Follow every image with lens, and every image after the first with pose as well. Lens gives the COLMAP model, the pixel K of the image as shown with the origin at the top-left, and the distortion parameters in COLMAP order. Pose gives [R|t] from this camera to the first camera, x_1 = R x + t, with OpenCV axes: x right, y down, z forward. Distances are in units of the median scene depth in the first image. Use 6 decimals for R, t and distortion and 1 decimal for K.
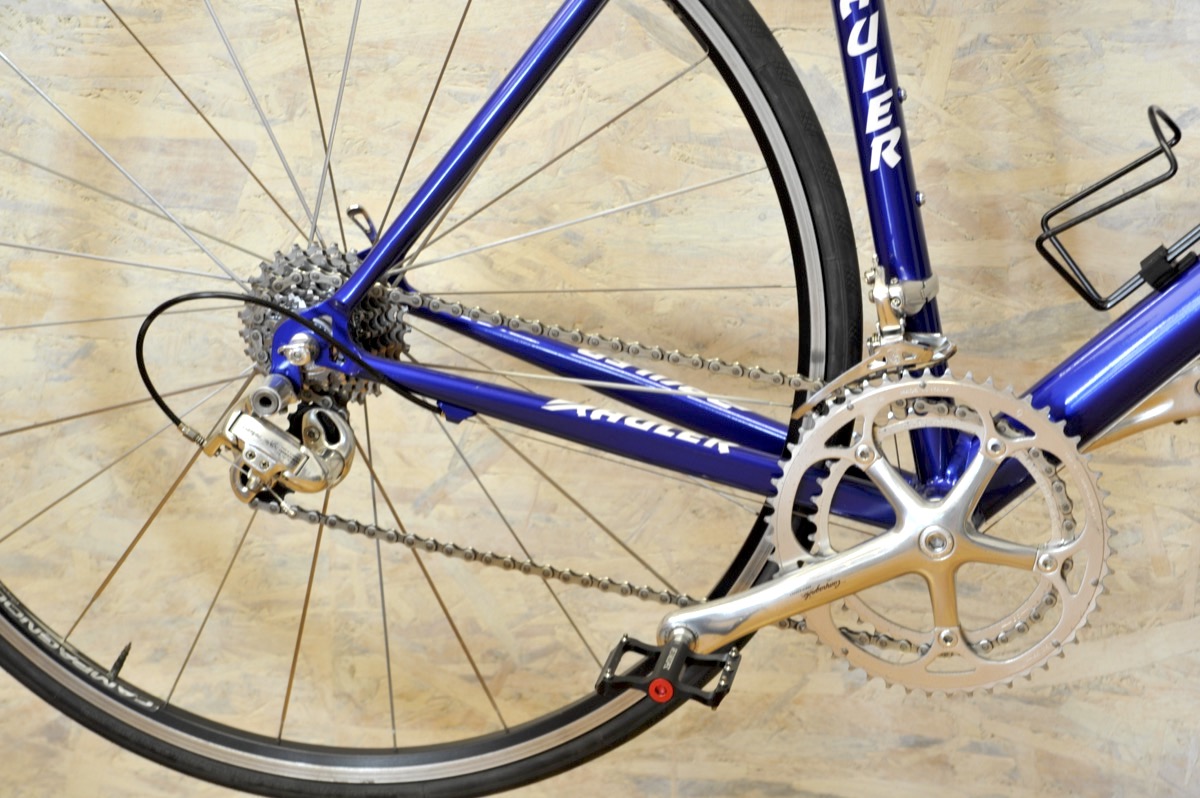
lens RADIAL K [[3078.1, 0, 600.0], [0, 3078.1, 399.0], [0, 0, 1]] dist [0.069064, 6.357245]
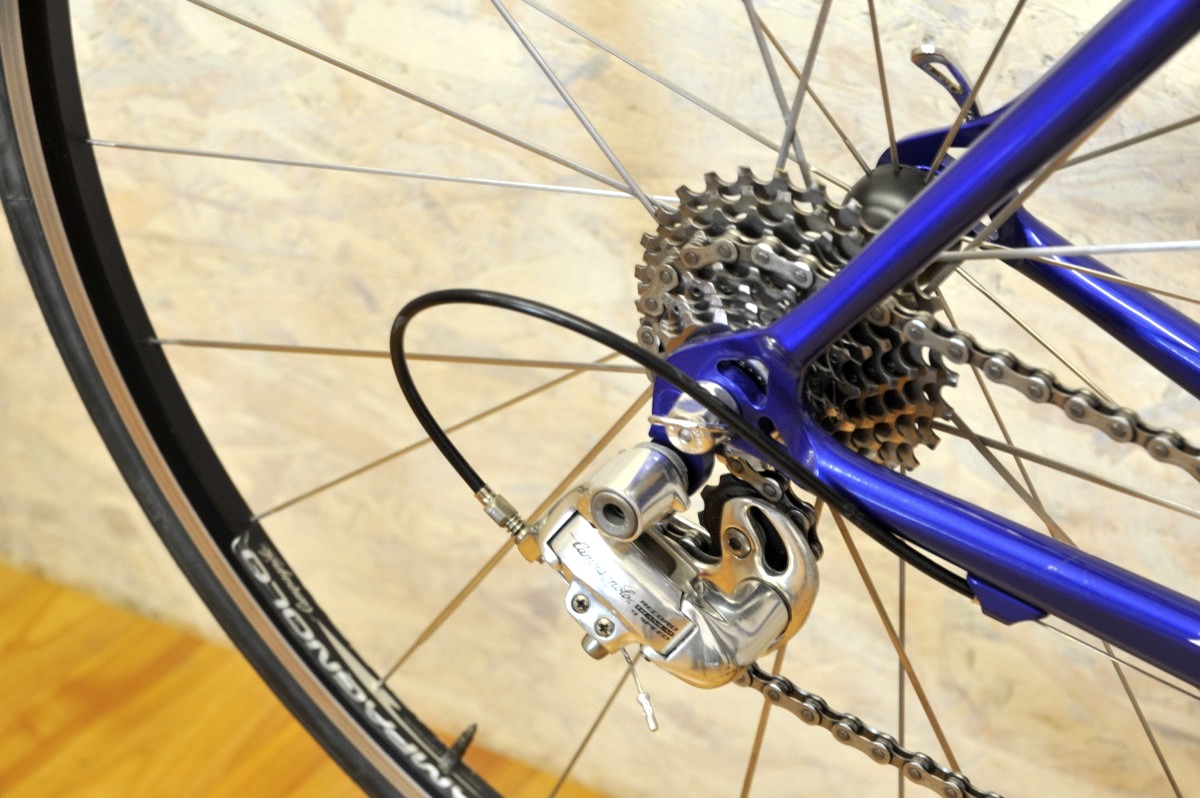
lens RADIAL K [[3078.1, 0, 600.0], [0, 3078.1, 399.0], [0, 0, 1]] dist [0.069064, 6.357245]
pose [[0.931536, 0.186064, -0.312445, 0.033940], [-0.093089, 0.952572, 0.289727, -0.143289], [0.351534, -0.240806, 0.904675, 0.520572]]
